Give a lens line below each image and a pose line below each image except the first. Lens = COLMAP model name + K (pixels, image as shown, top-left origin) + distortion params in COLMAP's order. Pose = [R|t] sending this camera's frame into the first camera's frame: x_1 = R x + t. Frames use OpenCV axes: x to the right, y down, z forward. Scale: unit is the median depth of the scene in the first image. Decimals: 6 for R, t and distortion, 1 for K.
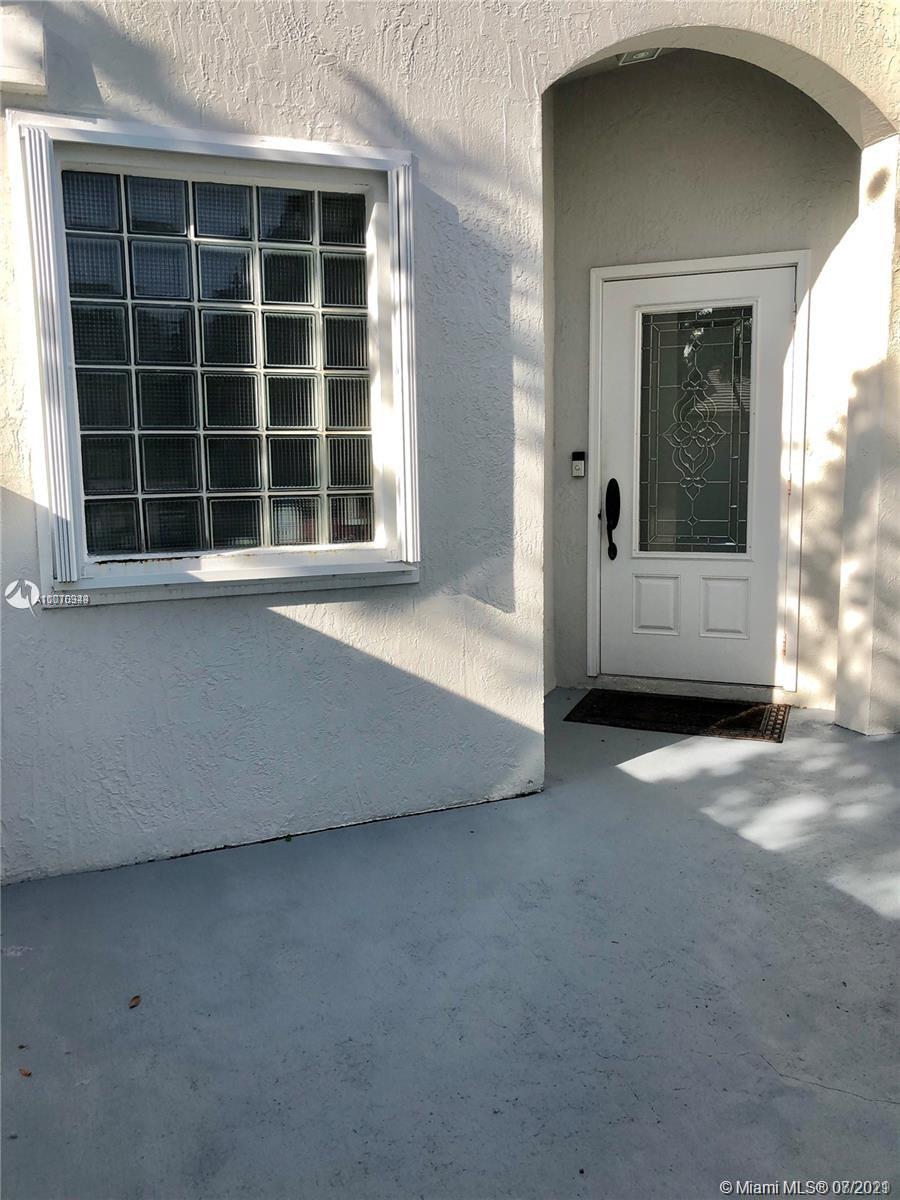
lens RADIAL K [[956.9, 0, 447.0], [0, 956.9, 573.1], [0, 0, 1]] dist [-0.003956, 0.019551]
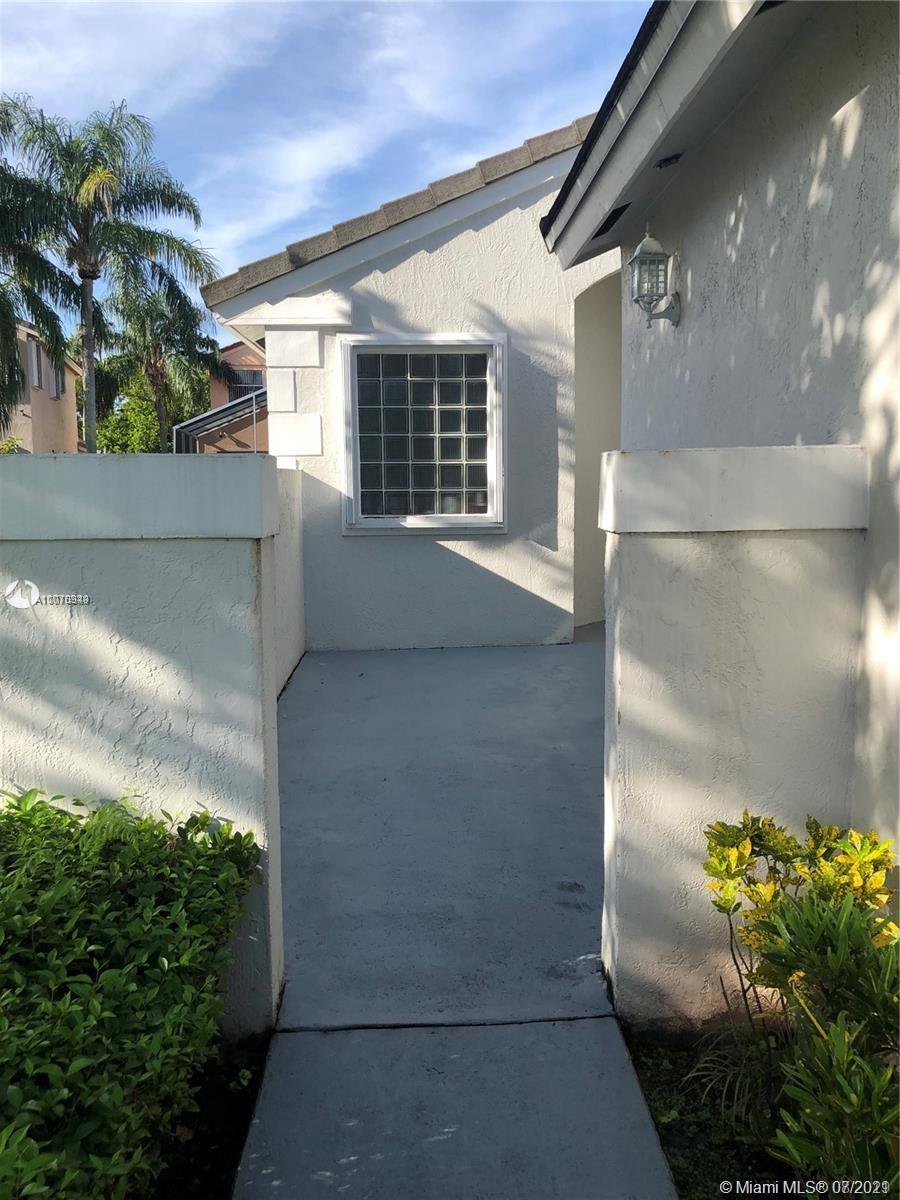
lens RADIAL K [[977.7, 0, 453.1], [0, 977.7, 599.0], [0, 0, 1]] dist [0.030866, -0.010134]
pose [[0.960789, 0.045366, -0.273544, 0.476538], [-0.040638, 0.998911, 0.022928, 0.115056], [0.274286, -0.010913, 0.961586, -1.172805]]
